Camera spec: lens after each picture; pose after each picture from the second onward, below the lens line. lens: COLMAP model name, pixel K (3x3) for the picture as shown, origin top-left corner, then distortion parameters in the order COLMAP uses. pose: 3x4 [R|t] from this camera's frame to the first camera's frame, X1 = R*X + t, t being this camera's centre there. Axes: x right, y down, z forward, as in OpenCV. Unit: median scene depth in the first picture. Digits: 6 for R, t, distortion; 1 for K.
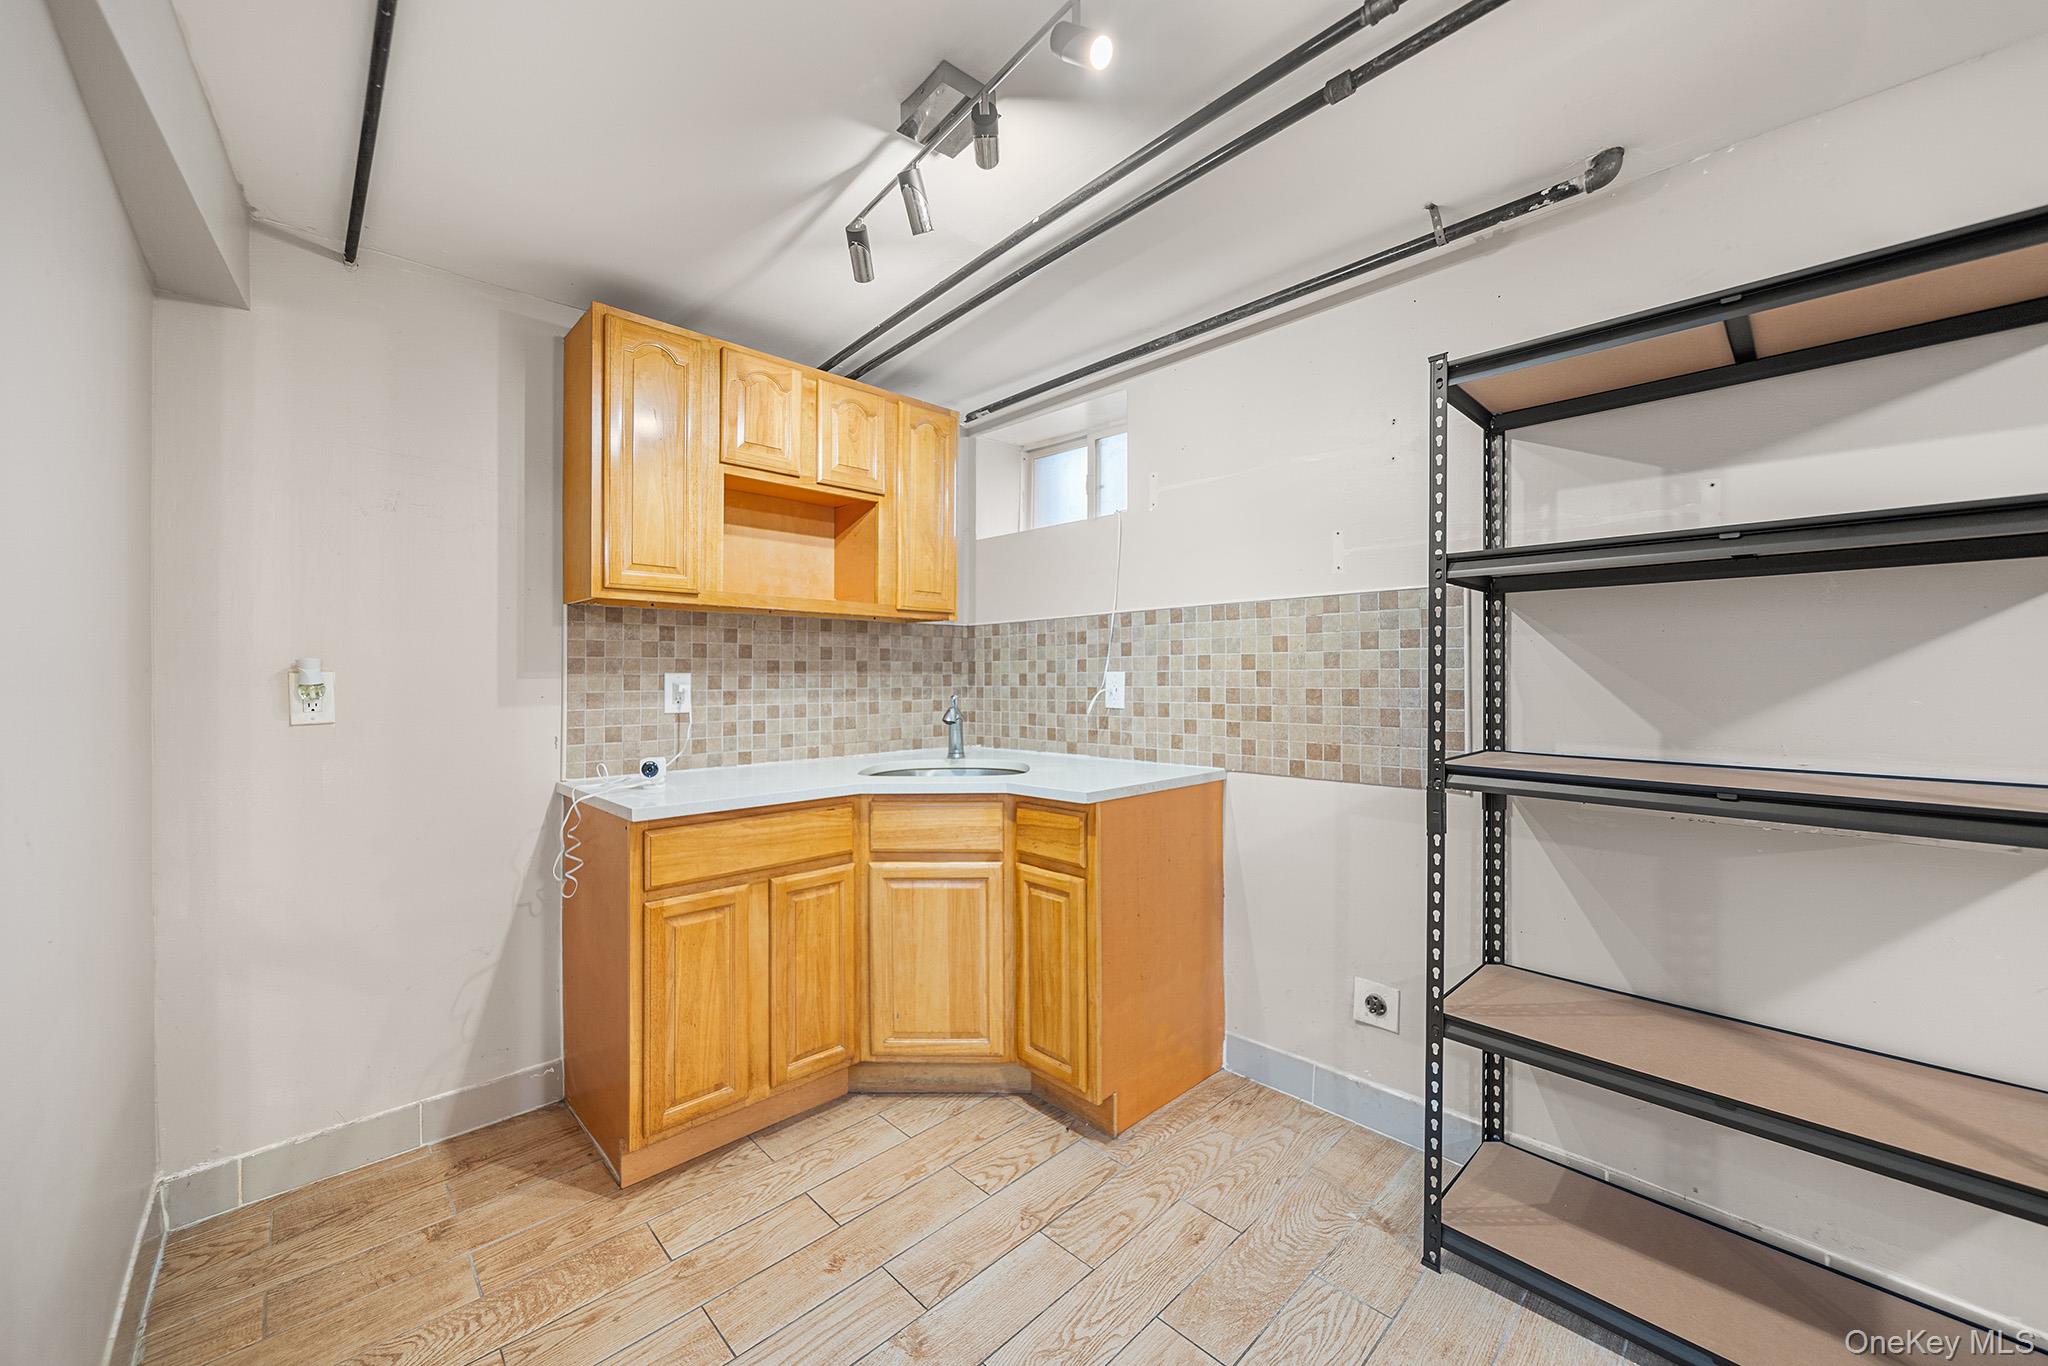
lens RADIAL K [[773.8, 0, 1018.8], [0, 773.8, 675.0], [0, 0, 1]] dist [-0.000965, -0.000284]
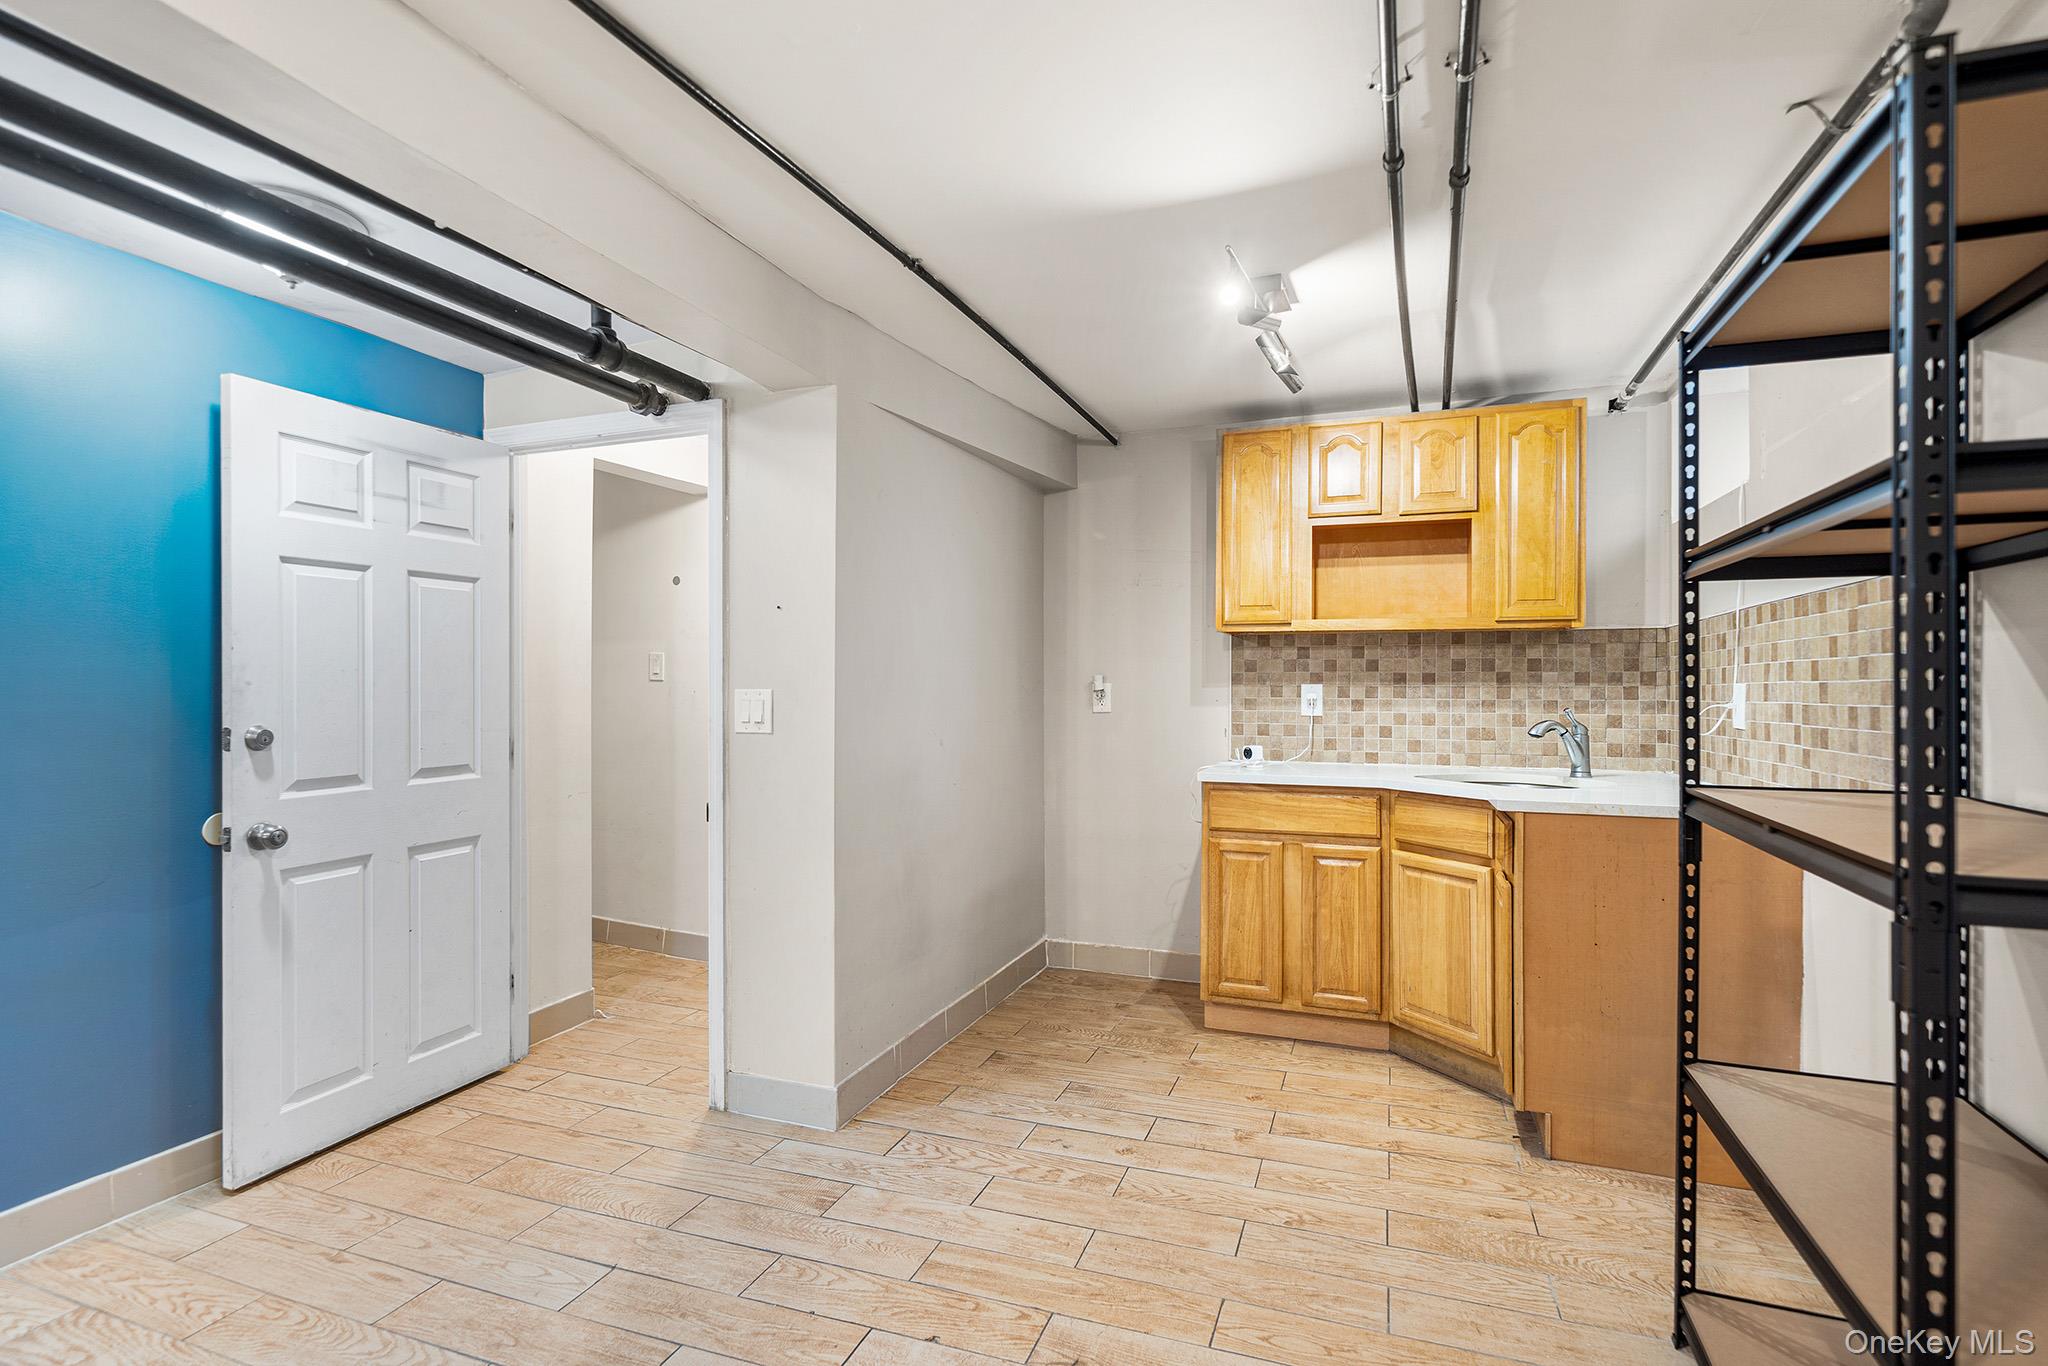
lens RADIAL K [[1004.6, 0, 1024.0], [0, 1004.6, 683.0], [0, 0, 1]] dist [0.001427, 0.000187]
pose [[0.440744, -0.000082, -0.897633, 0.902325], [-0.004087, 0.999989, -0.002098, 0.001281], [0.897623, 0.004593, 0.440739, -0.147706]]
